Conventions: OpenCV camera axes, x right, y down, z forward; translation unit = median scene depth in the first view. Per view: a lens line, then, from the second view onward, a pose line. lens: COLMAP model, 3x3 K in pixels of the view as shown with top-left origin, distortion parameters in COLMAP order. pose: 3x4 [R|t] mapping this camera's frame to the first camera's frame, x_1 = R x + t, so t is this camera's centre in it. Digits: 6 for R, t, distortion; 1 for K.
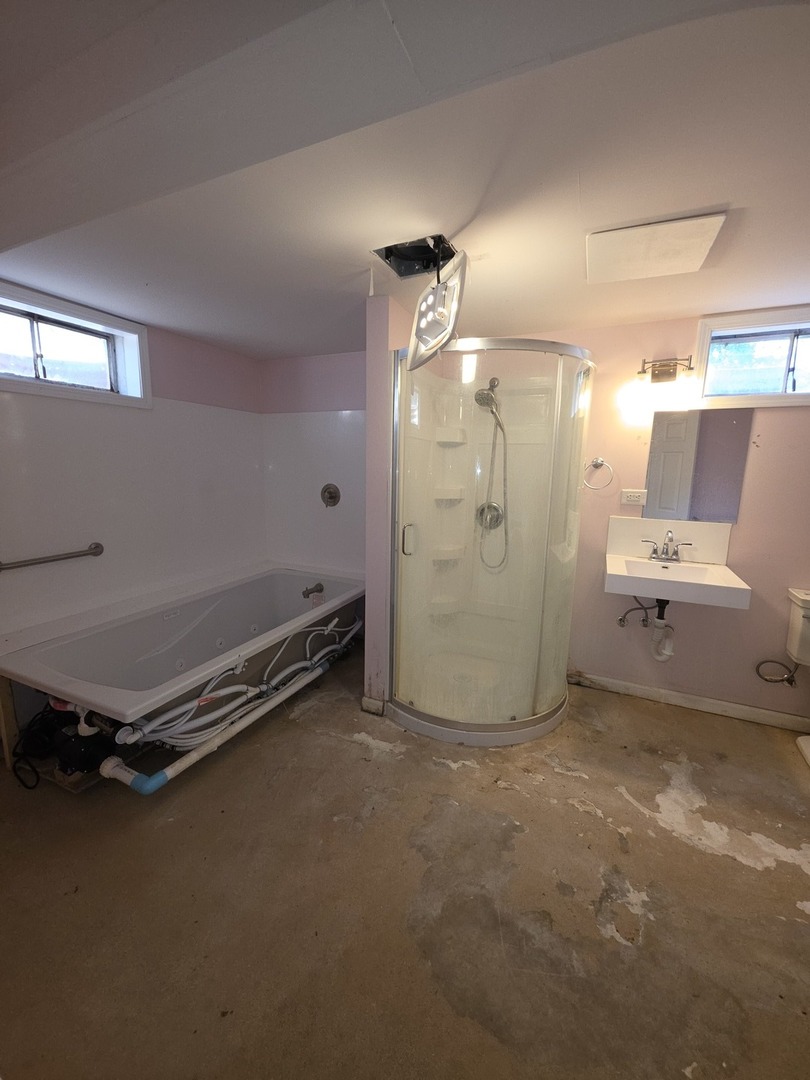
lens RADIAL K [[431.8, 0, 405.0], [0, 431.8, 536.4], [0, 0, 1]] dist [0.004822, -0.003233]
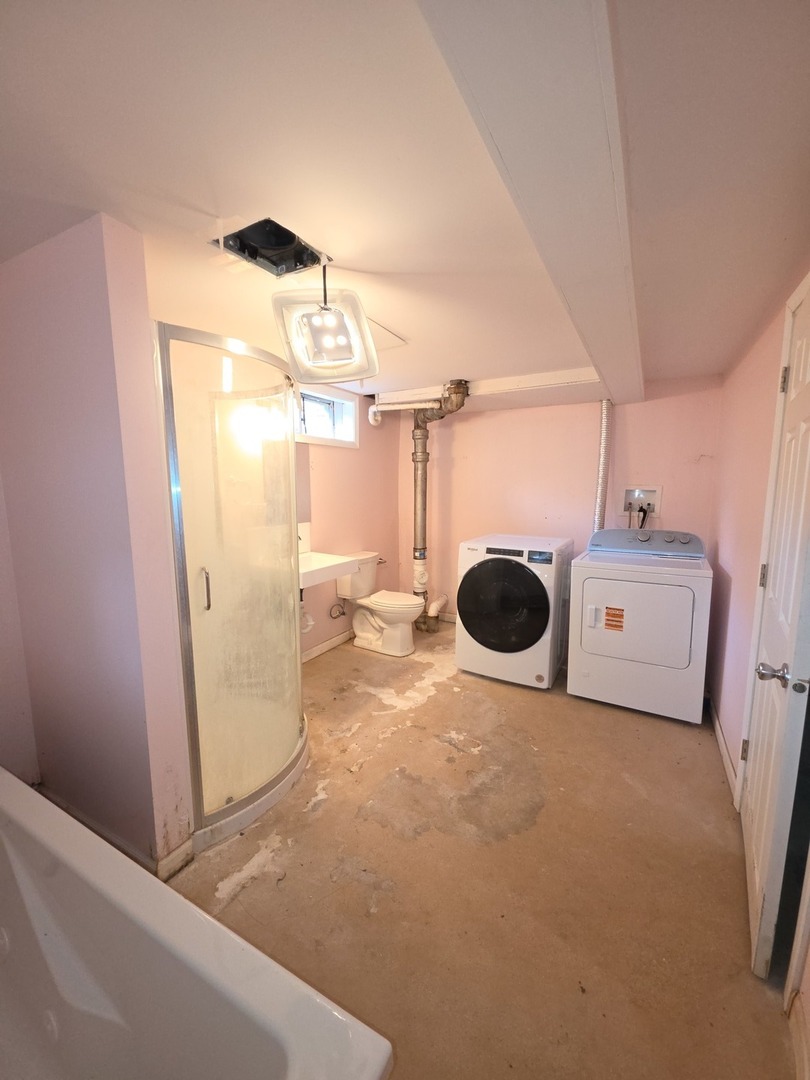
lens RADIAL K [[431.8, 0, 407.4], [0, 431.8, 539.7], [0, 0, 1]] dist [0.004822, -0.003233]
pose [[0.077344, -0.150070, 0.985645, -0.820427], [0.165985, 0.976748, 0.135690, -0.145256], [-0.983091, 0.153107, 0.100455, 0.691726]]
